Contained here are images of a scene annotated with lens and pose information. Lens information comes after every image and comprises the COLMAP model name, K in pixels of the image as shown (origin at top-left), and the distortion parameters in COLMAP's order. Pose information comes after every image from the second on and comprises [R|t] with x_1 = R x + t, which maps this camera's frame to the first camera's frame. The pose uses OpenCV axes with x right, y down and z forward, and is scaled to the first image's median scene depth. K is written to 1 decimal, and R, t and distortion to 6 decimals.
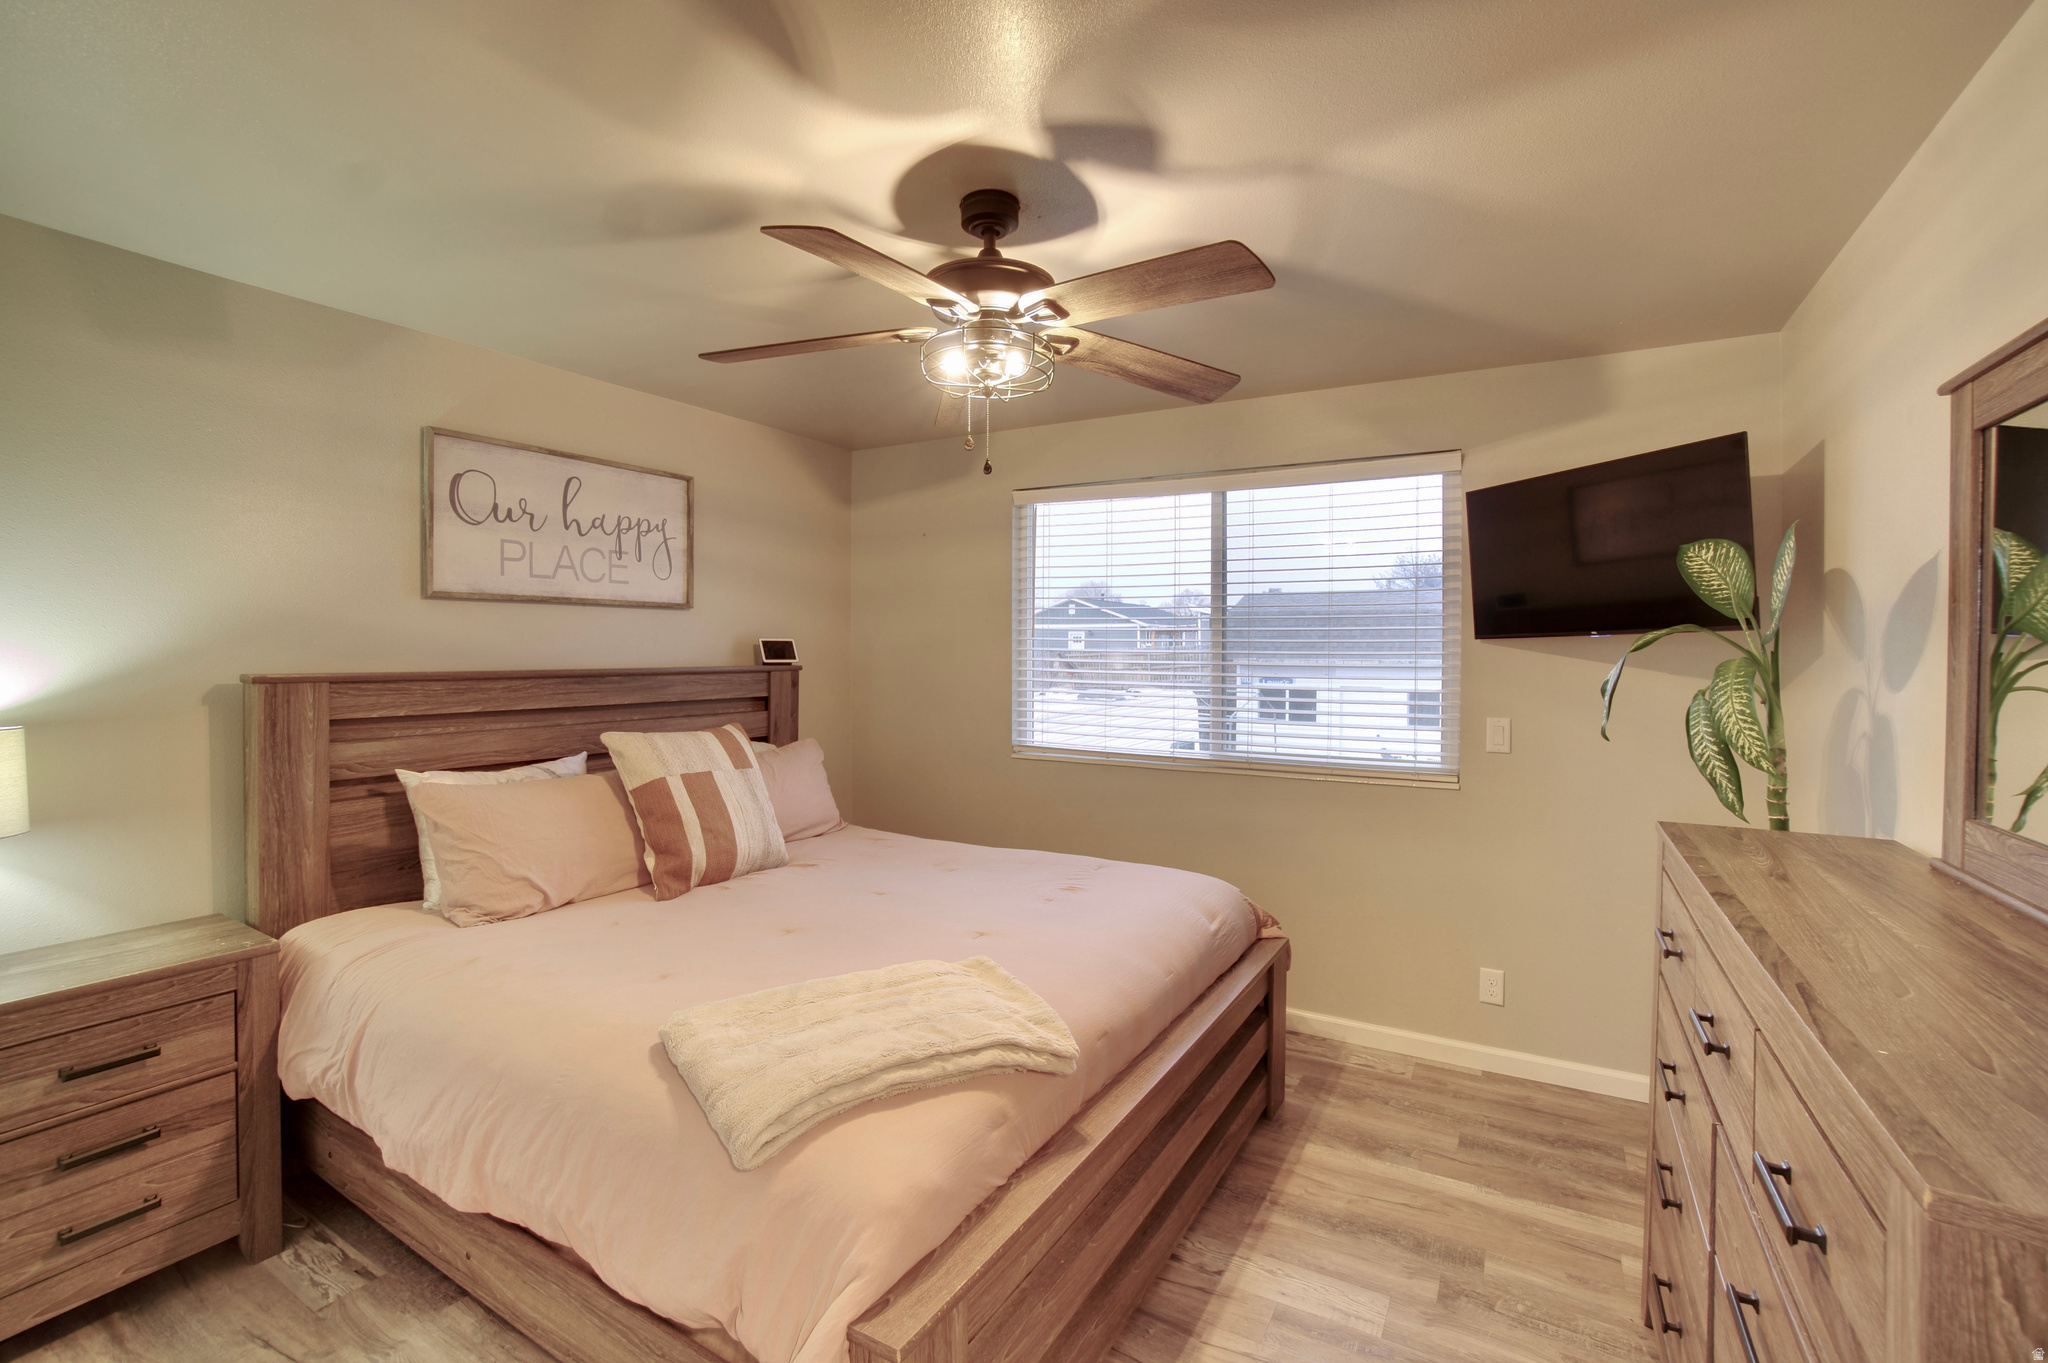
lens RADIAL K [[924.1, 0, 1024.0], [0, 924.1, 681.5], [0, 0, 1]] dist [0.000096, -0.000008]
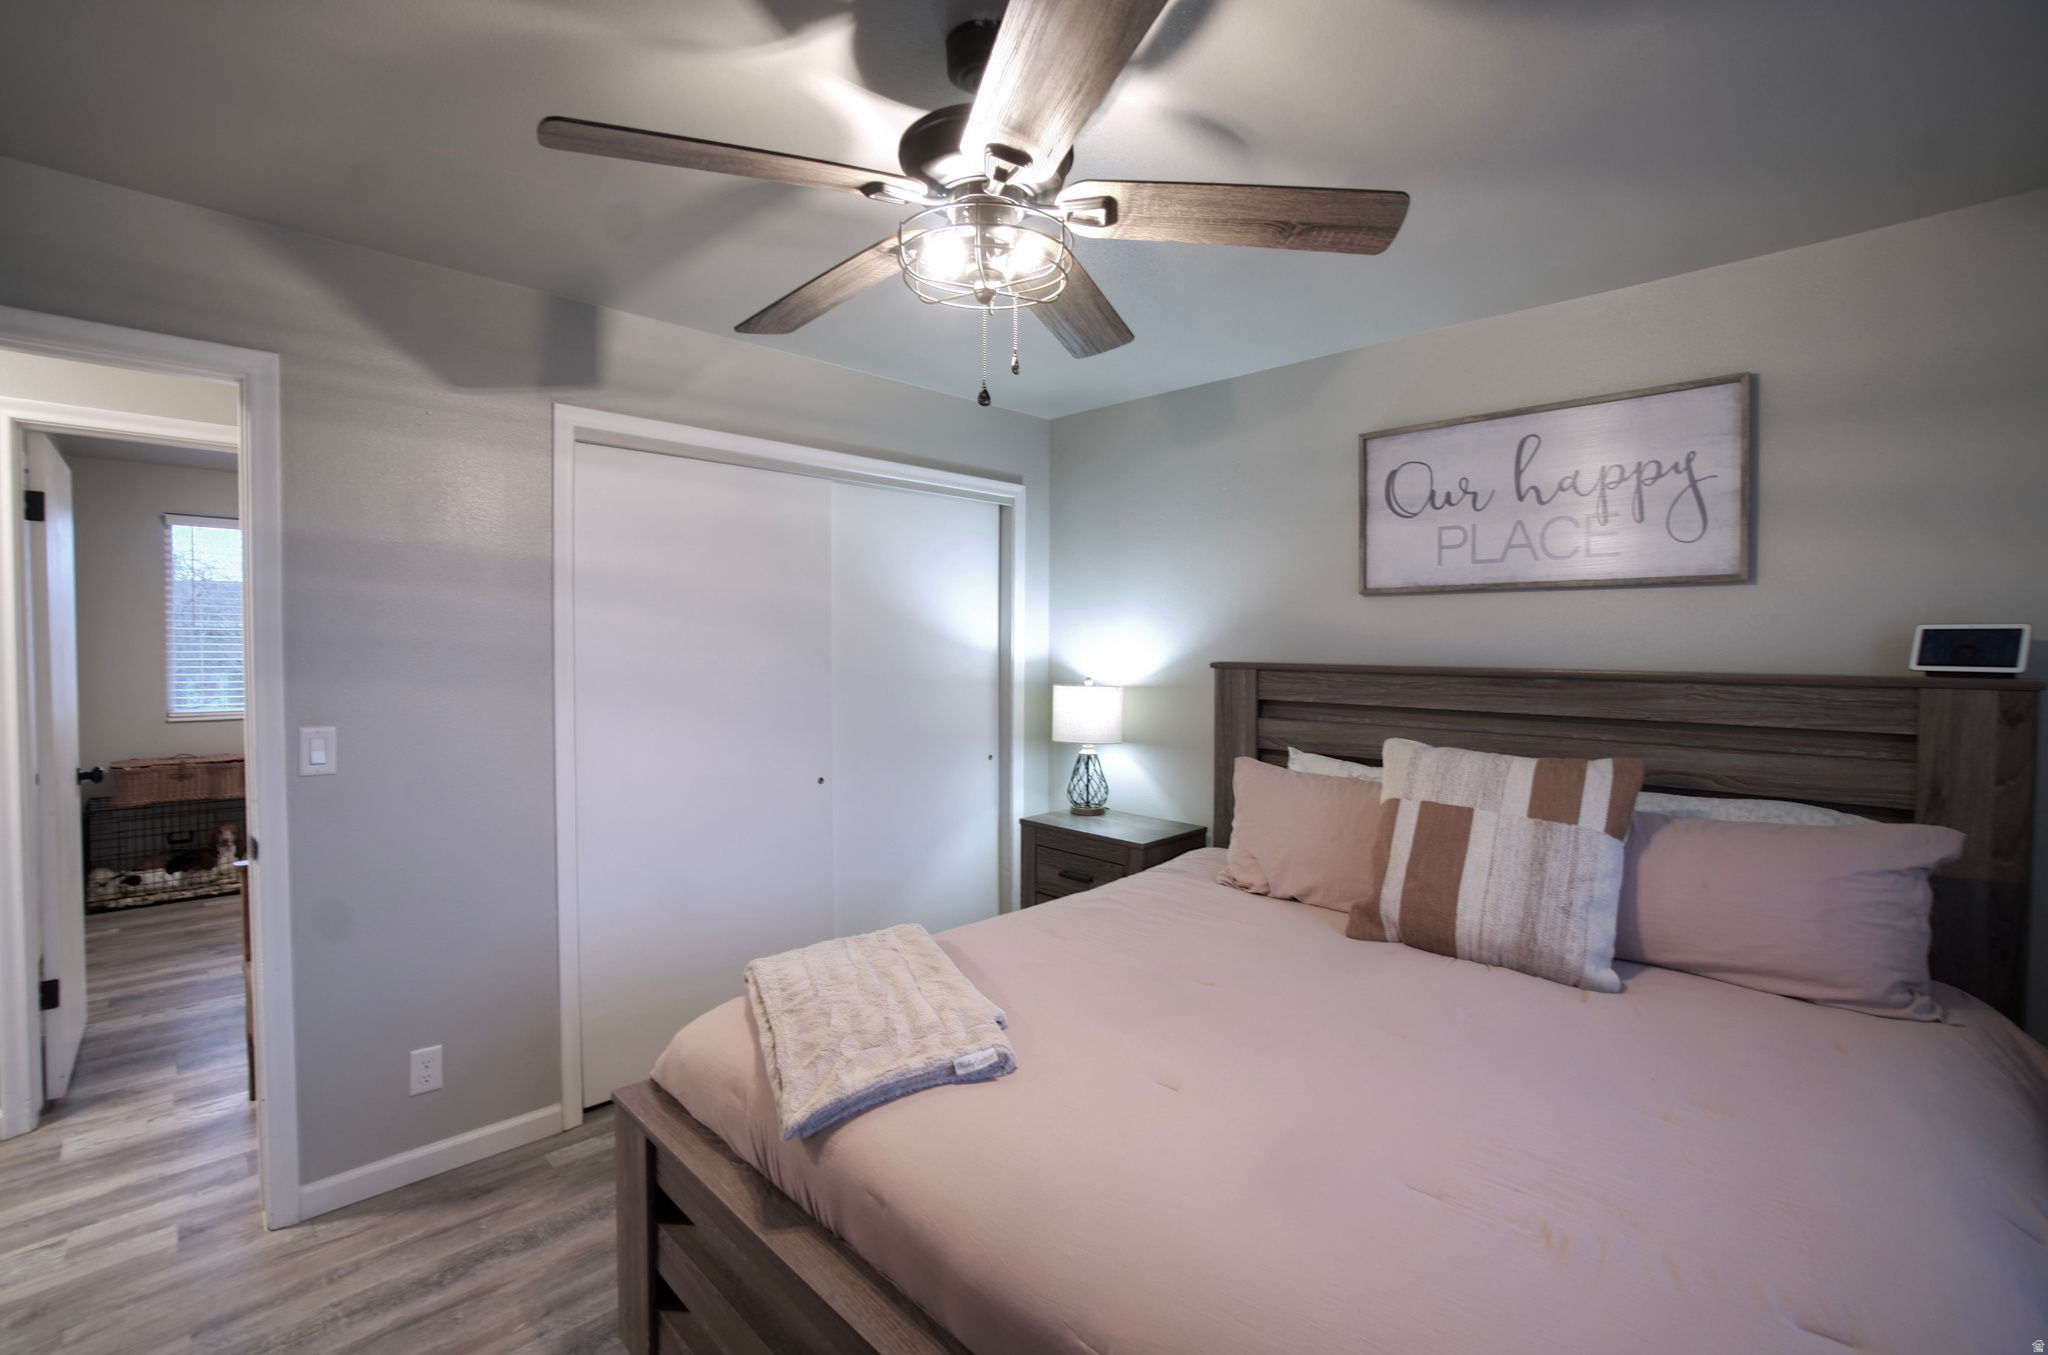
lens RADIAL K [[969.8, 0, 1024.0], [0, 969.8, 677.5], [0, 0, 1]] dist [-0.001302, -0.000056]
pose [[-0.243450, 0.029018, -0.969479, 0.487470], [-0.041563, 0.998322, 0.040318, -0.022641], [0.969022, 0.050110, -0.241836, 0.815663]]
